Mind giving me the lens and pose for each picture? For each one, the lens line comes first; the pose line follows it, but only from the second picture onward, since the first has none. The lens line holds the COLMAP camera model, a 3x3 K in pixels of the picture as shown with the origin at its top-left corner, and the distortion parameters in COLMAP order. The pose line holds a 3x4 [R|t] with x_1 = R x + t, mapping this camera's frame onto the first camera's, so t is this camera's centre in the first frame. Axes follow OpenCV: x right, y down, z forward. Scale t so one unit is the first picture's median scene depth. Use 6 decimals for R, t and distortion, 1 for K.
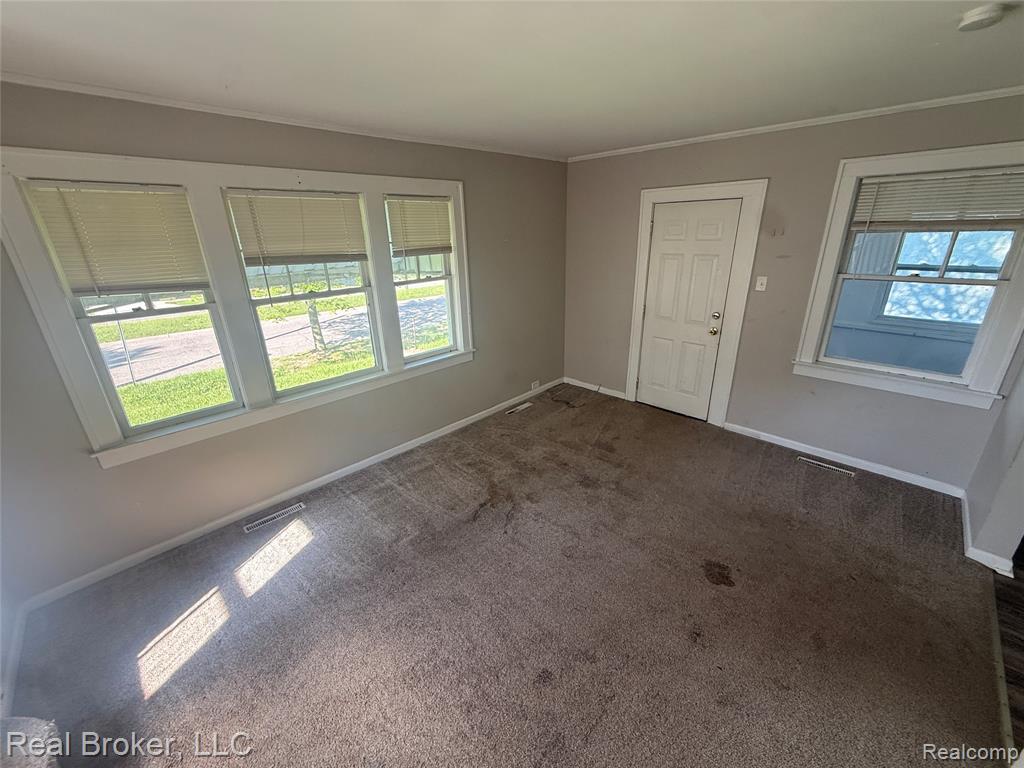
lens RADIAL K [[409.4, 0, 518.2], [0, 409.4, 382.2], [0, 0, 1]] dist [-0.004064, 0.001028]
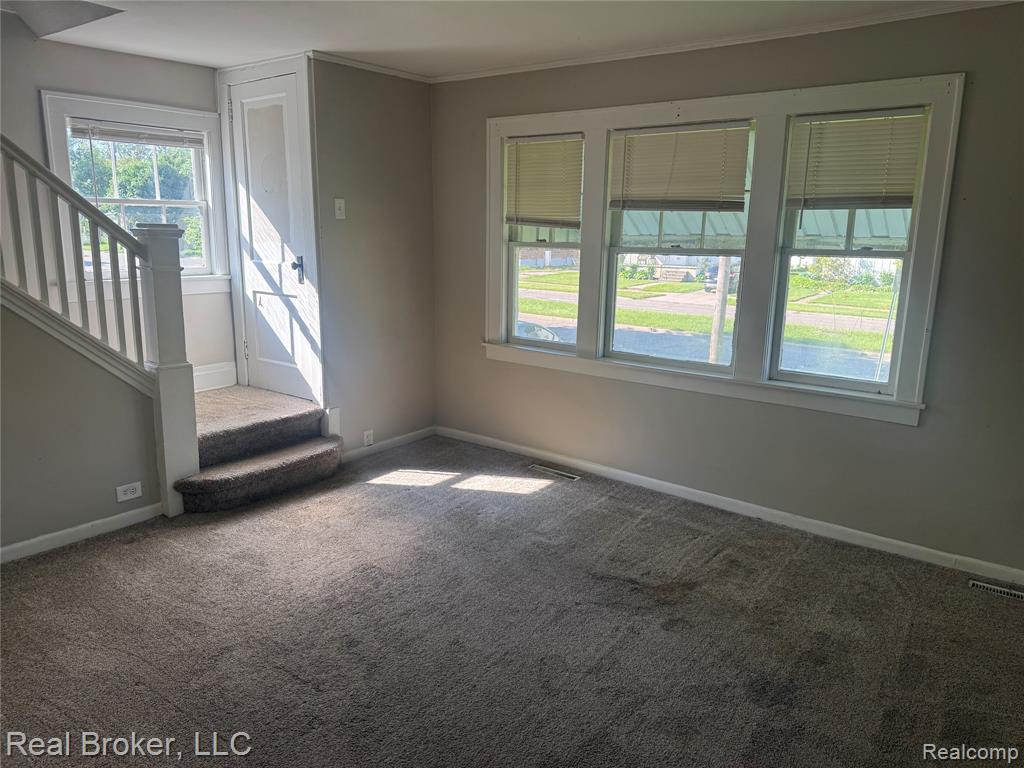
lens RADIAL K [[717.9, 0, 514.6], [0, 717.9, 384.2], [0, 0, 1]] dist [0.049293, -0.060371]
pose [[0.113057, 0.231973, -0.966130, 1.011321], [-0.368275, 0.912888, 0.176094, -0.118054], [0.922817, 0.335893, 0.188638, 0.591526]]
